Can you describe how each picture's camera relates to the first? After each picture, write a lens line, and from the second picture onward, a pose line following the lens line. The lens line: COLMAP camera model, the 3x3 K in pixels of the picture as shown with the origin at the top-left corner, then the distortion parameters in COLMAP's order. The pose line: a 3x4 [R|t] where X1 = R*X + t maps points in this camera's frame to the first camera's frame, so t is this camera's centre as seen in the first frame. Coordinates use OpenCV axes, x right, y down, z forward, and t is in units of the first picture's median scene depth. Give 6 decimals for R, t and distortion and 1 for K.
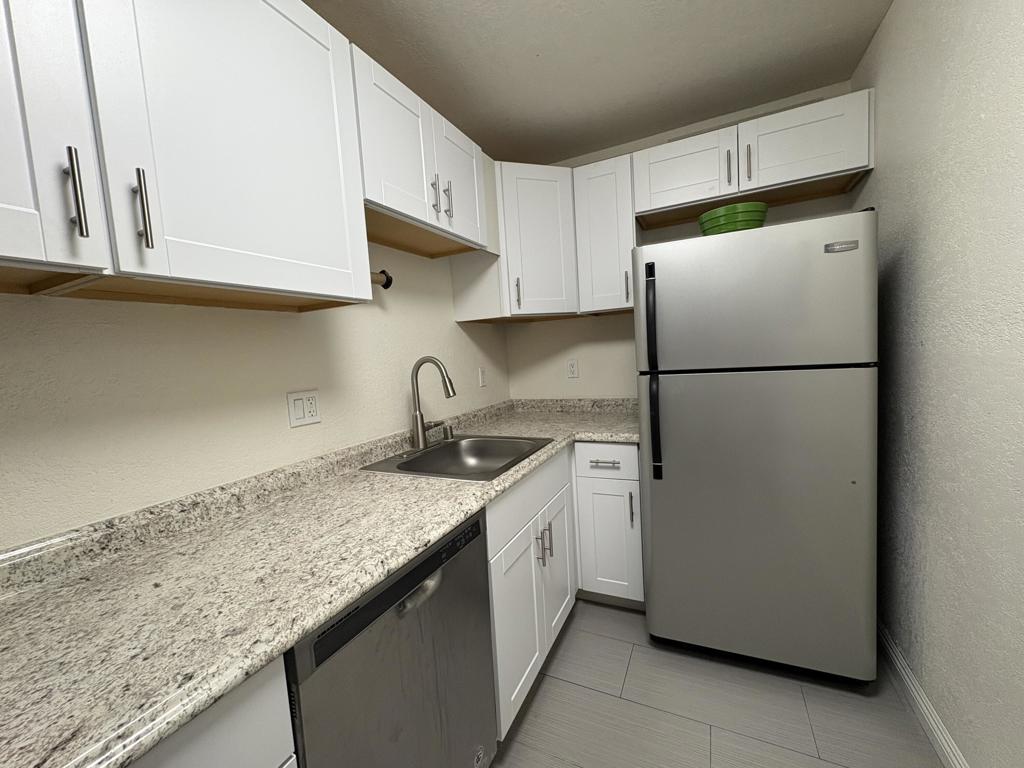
lens RADIAL K [[409.8, 0, 507.7], [0, 409.8, 381.5], [0, 0, 1]] dist [-0.009172, 0.000017]
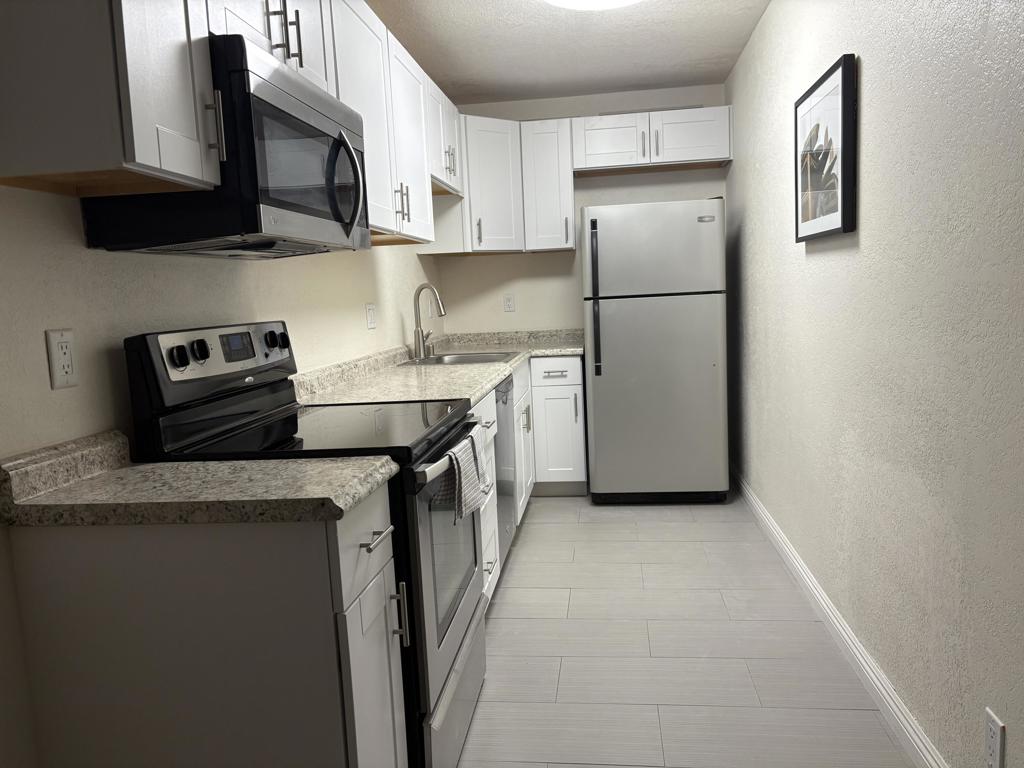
lens RADIAL K [[774.3, 0, 511.3], [0, 774.3, 386.8], [0, 0, 1]] dist [0.042541, -0.016853]
pose [[0.944029, -0.020386, 0.329231, -0.686826], [0.009905, 0.999390, 0.033484, 0.164312], [-0.329713, -0.028349, 0.943656, -1.221760]]
